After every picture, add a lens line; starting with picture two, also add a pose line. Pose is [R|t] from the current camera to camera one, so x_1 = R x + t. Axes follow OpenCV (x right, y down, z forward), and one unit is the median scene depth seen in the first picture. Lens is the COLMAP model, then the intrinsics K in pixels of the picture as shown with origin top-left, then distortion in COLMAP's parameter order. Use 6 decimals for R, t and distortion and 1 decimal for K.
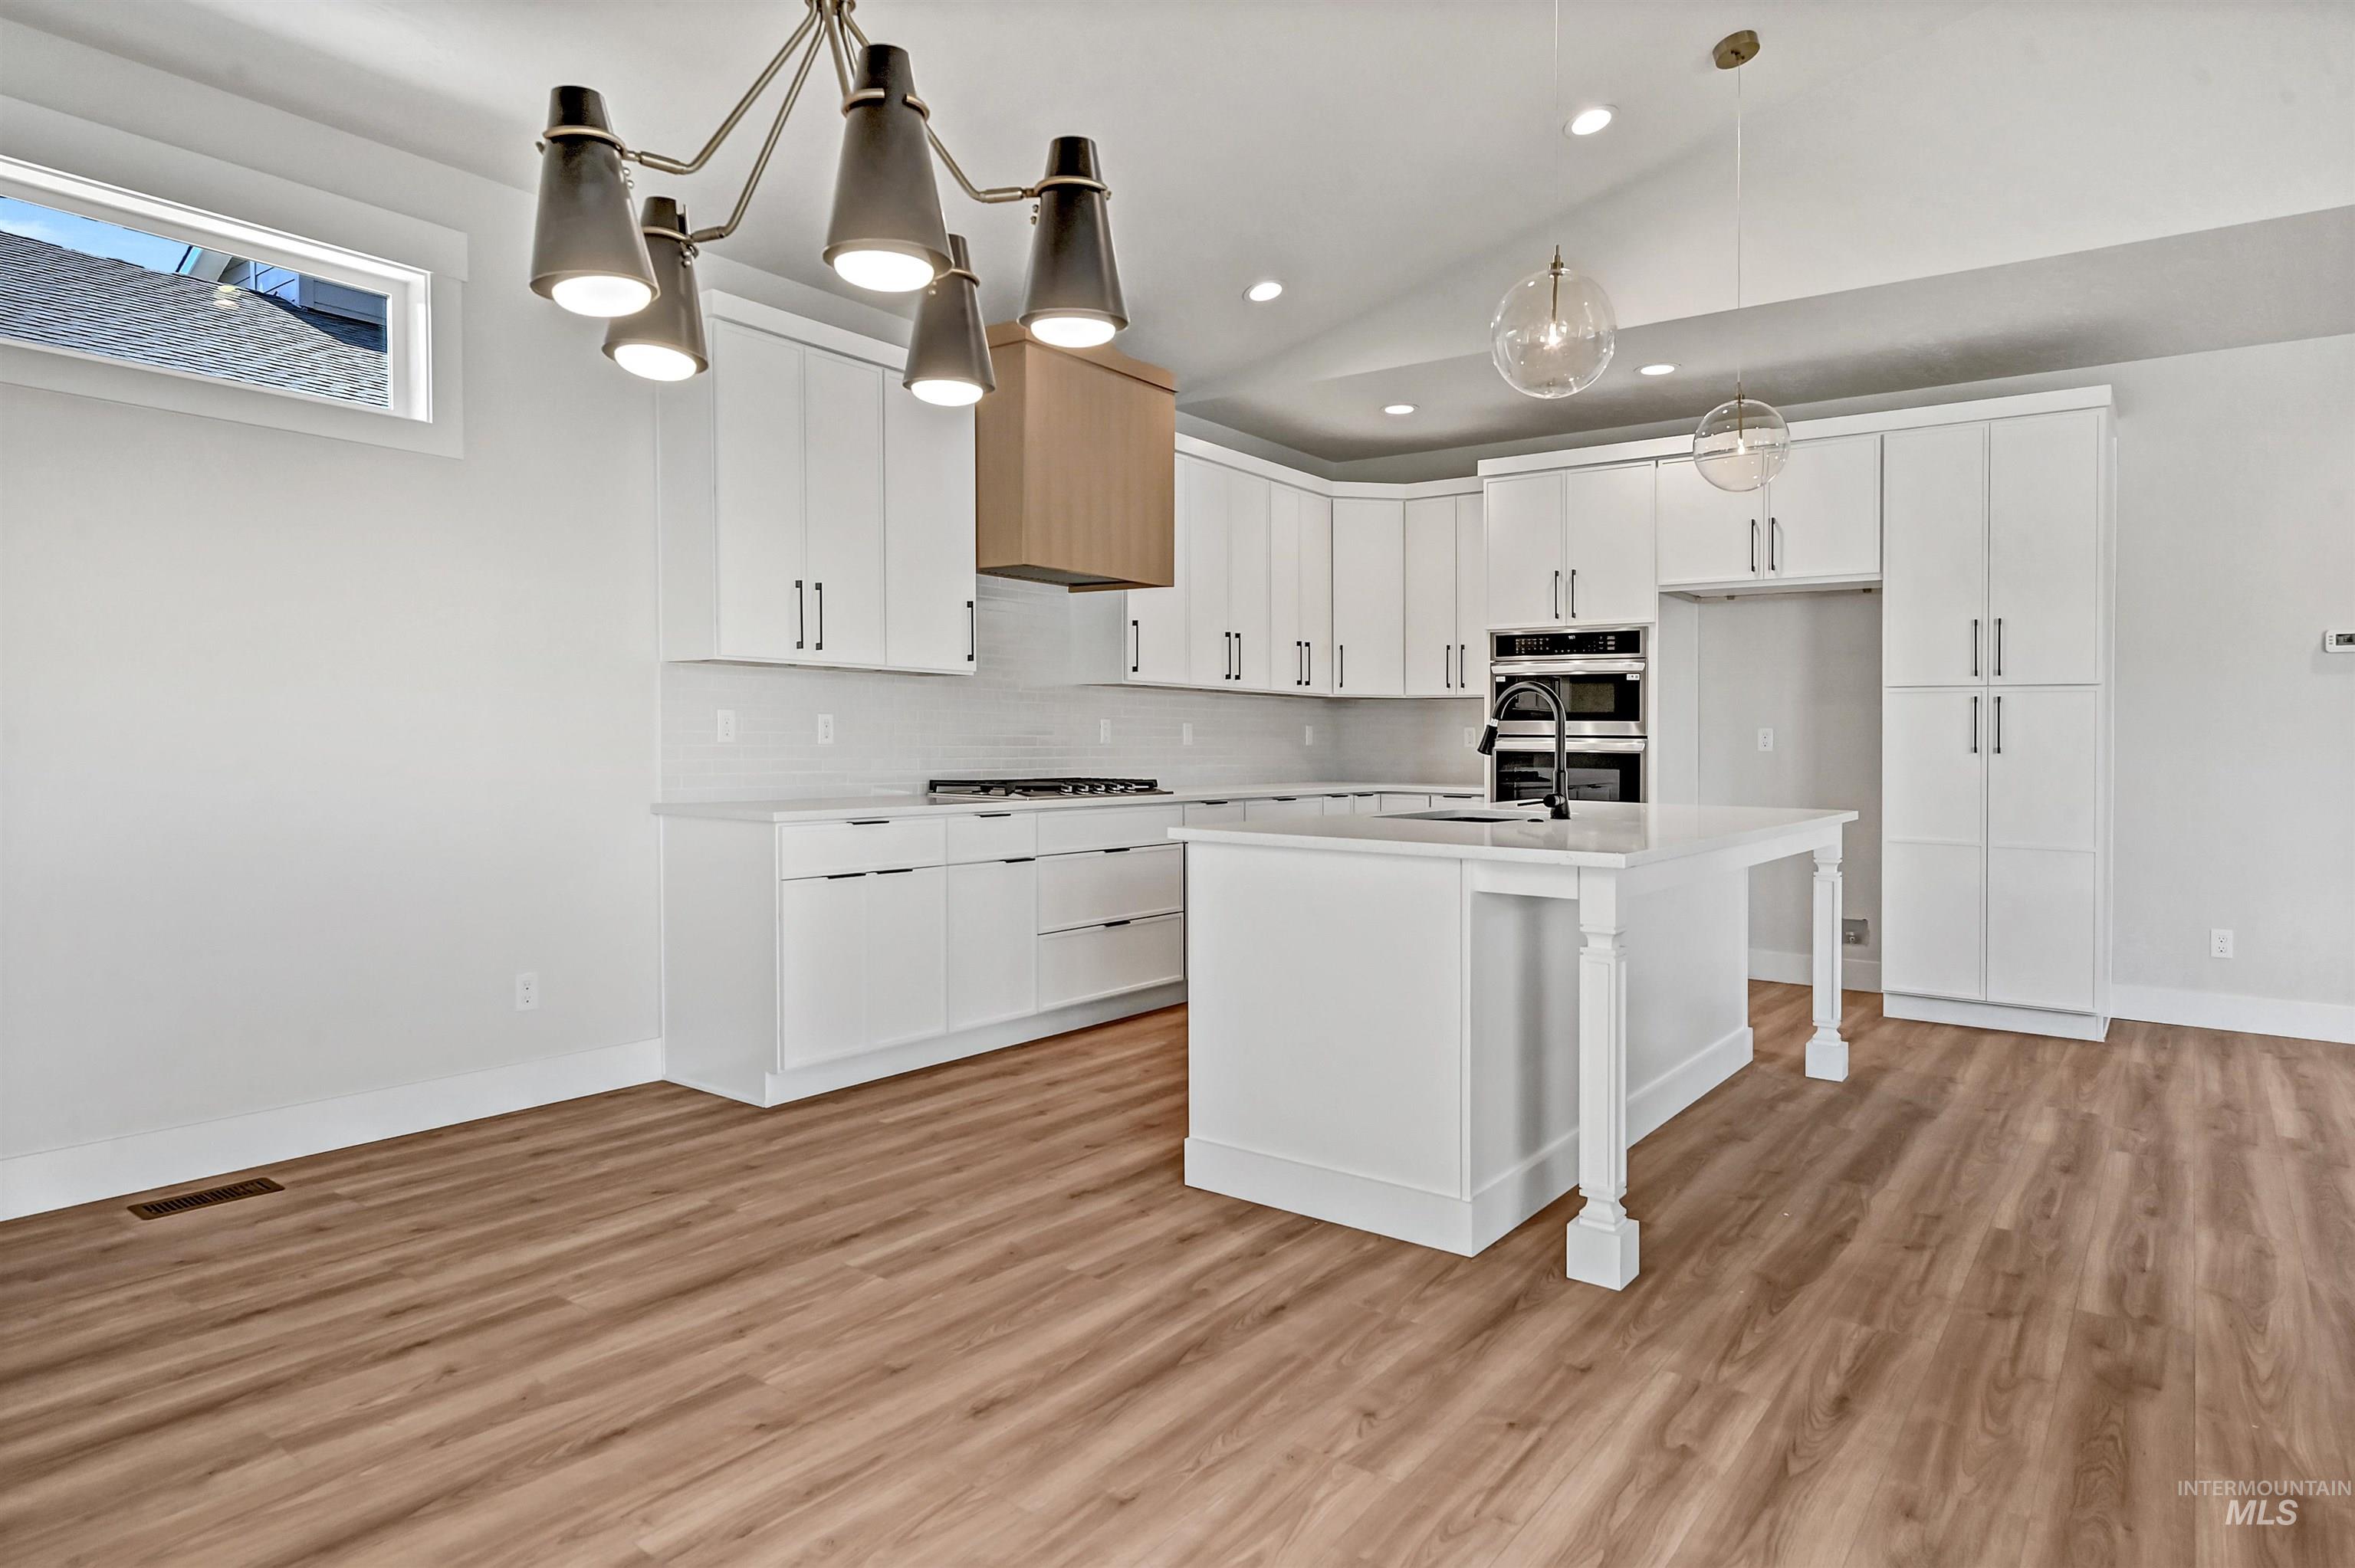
lens RADIAL K [[1360.2, 0, 1177.1], [0, 1360.2, 785.5], [0, 0, 1]] dist [0.003257, -0.000495]
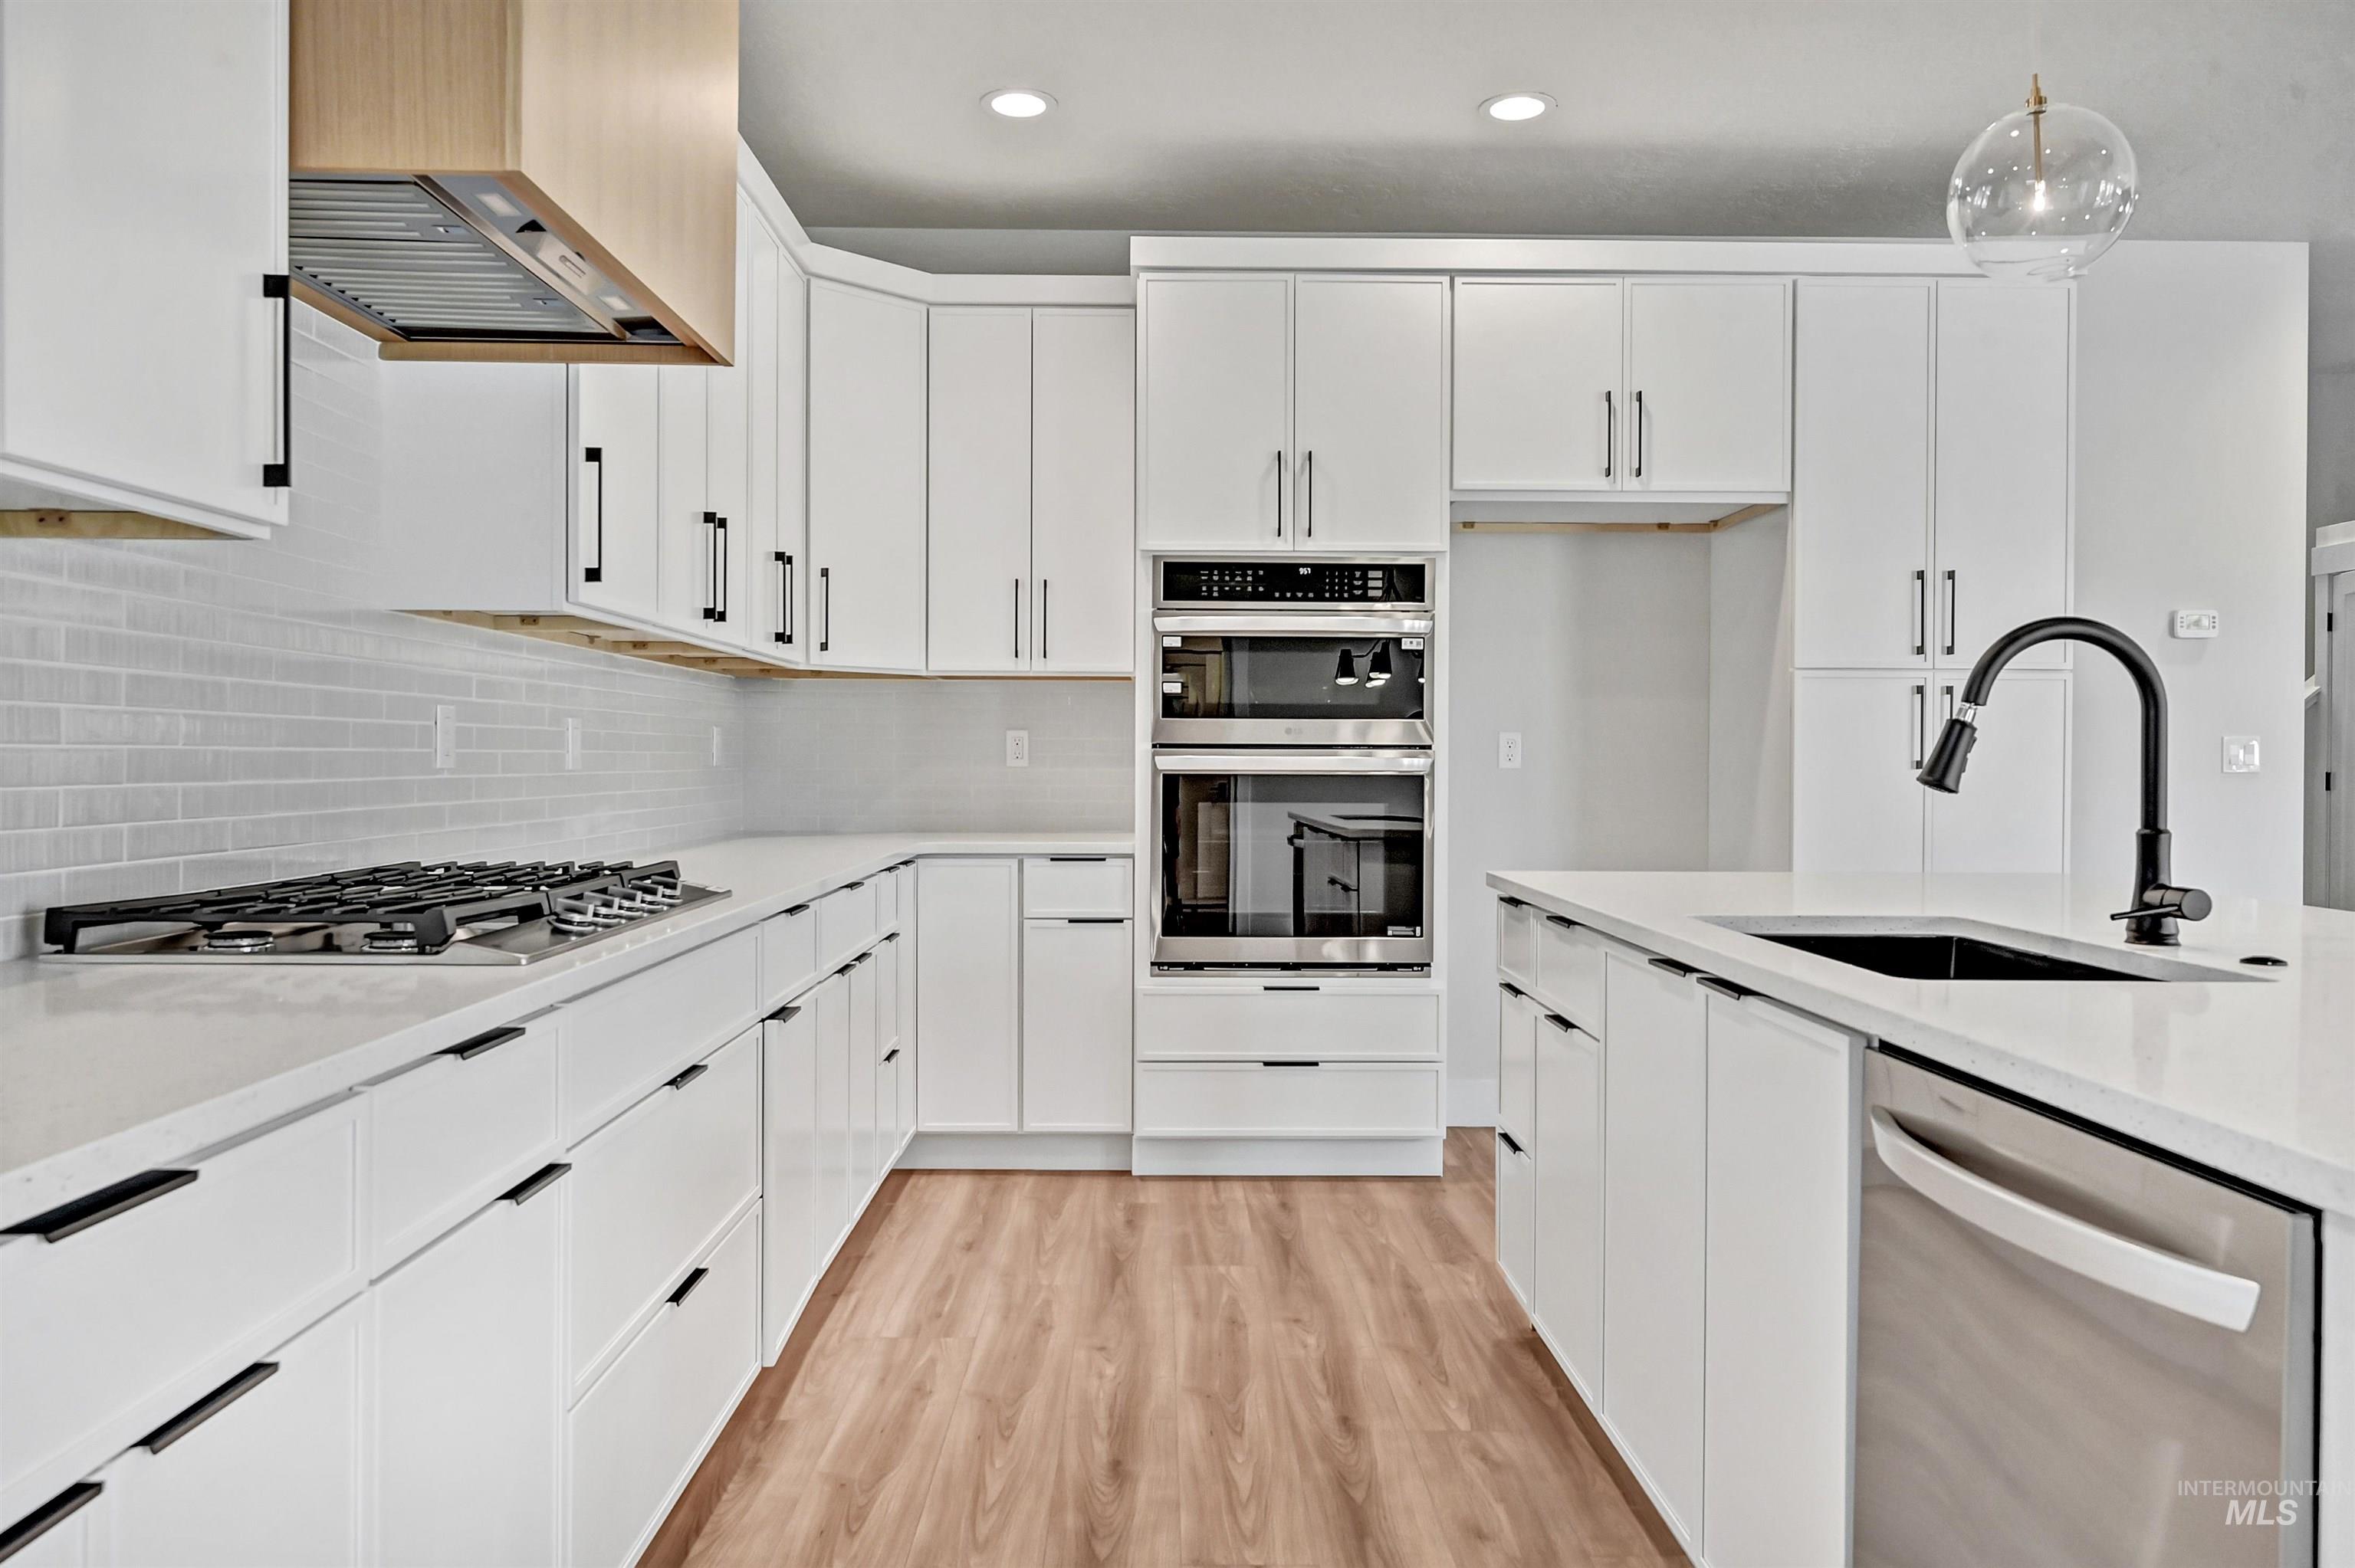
lens RADIAL K [[1614.4, 0, 1162.9], [0, 1614.4, 795.9], [0, 0, 1]] dist [-0.032277, 0.003391]
pose [[0.803825, -0.022142, 0.594454, -0.180273], [0.023800, 0.999704, 0.005055, -0.022753], [-0.594390, 0.010085, 0.804114, 0.562287]]
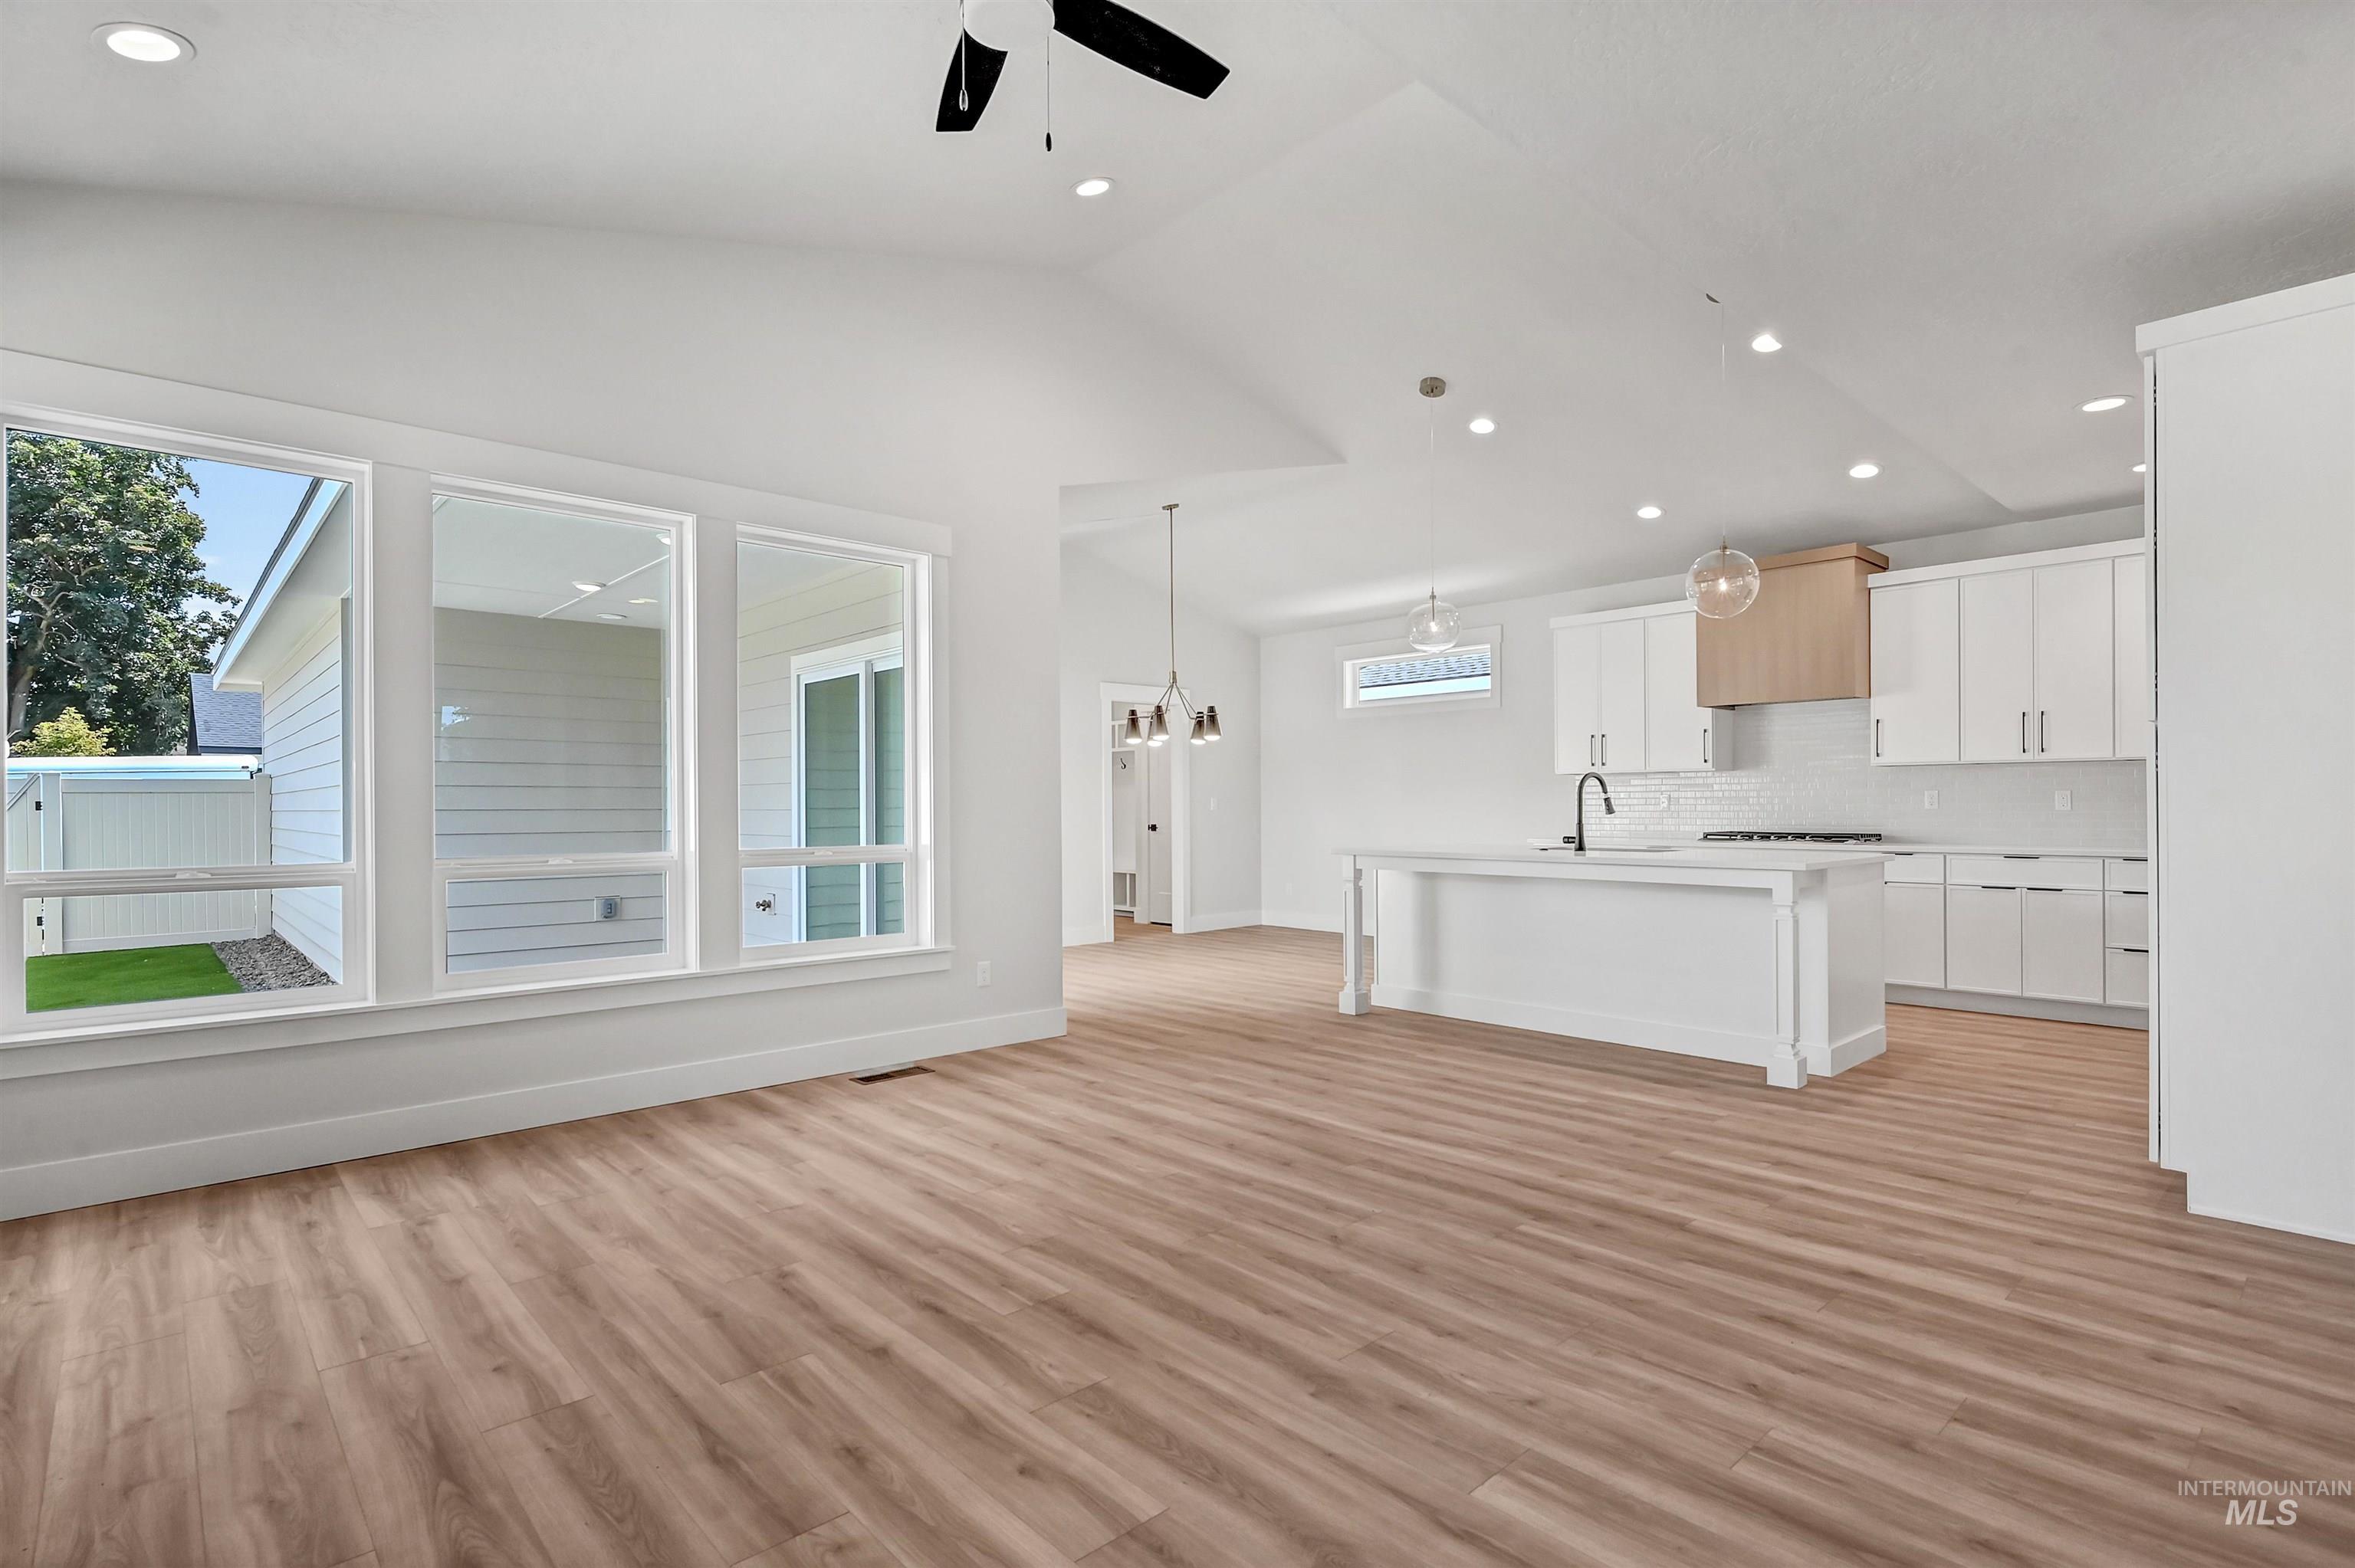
lens RADIAL K [[1120.1, 0, 1192.2], [0, 1120.1, 793.6], [0, 0, 1]] dist [-0.005275, 0.001931]
pose [[-0.182110, -0.021378, -0.983046, 1.286001], [-0.029982, 0.999419, -0.016180, -0.008139], [0.982821, 0.026527, -0.182645, 0.552040]]
